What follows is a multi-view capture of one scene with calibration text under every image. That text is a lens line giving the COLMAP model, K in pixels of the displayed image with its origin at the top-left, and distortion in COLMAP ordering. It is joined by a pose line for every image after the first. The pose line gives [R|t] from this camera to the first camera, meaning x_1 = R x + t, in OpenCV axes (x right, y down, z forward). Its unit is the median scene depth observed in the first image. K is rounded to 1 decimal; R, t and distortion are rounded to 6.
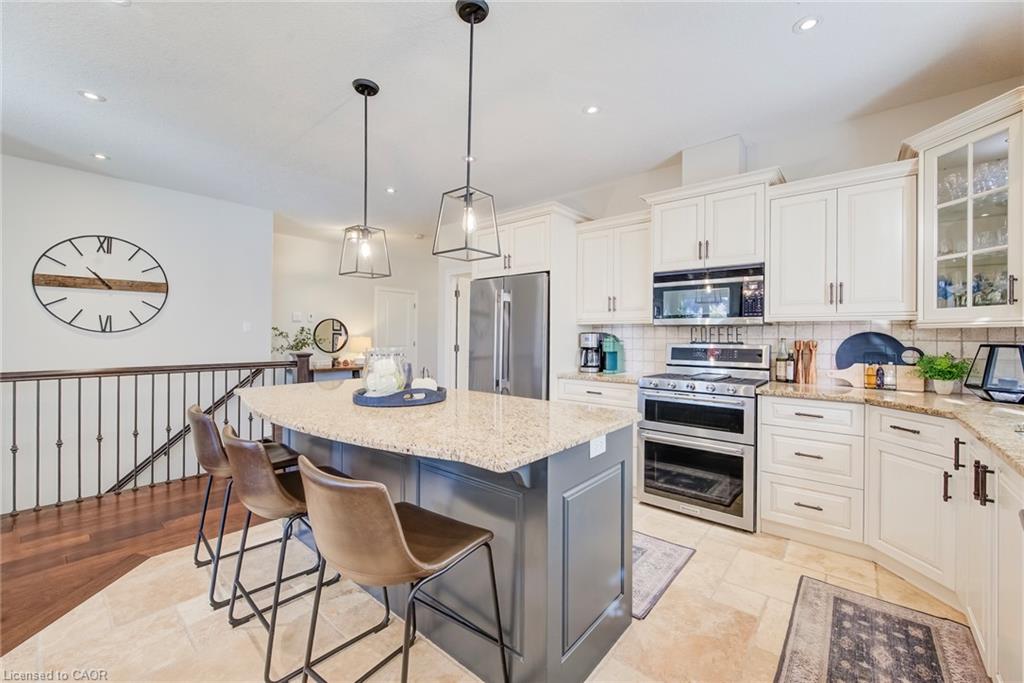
lens RADIAL K [[410.6, 0, 515.4], [0, 410.6, 338.3], [0, 0, 1]] dist [0.014437, 0.000167]
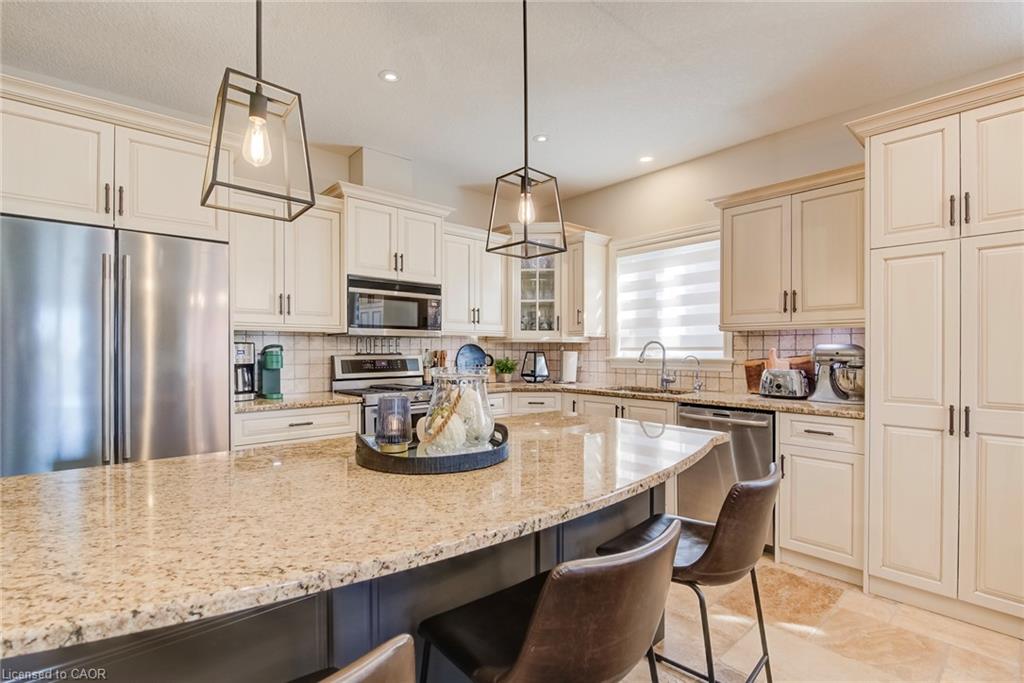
lens RADIAL K [[478.5, 0, 514.0], [0, 478.5, 345.5], [0, 0, 1]] dist [-0.002417, -0.000189]
pose [[0.162818, -0.000890, 0.986656, -0.649028], [0.004349, 0.999991, 0.000184, -0.008755], [-0.986646, 0.004261, 0.162821, 0.521990]]
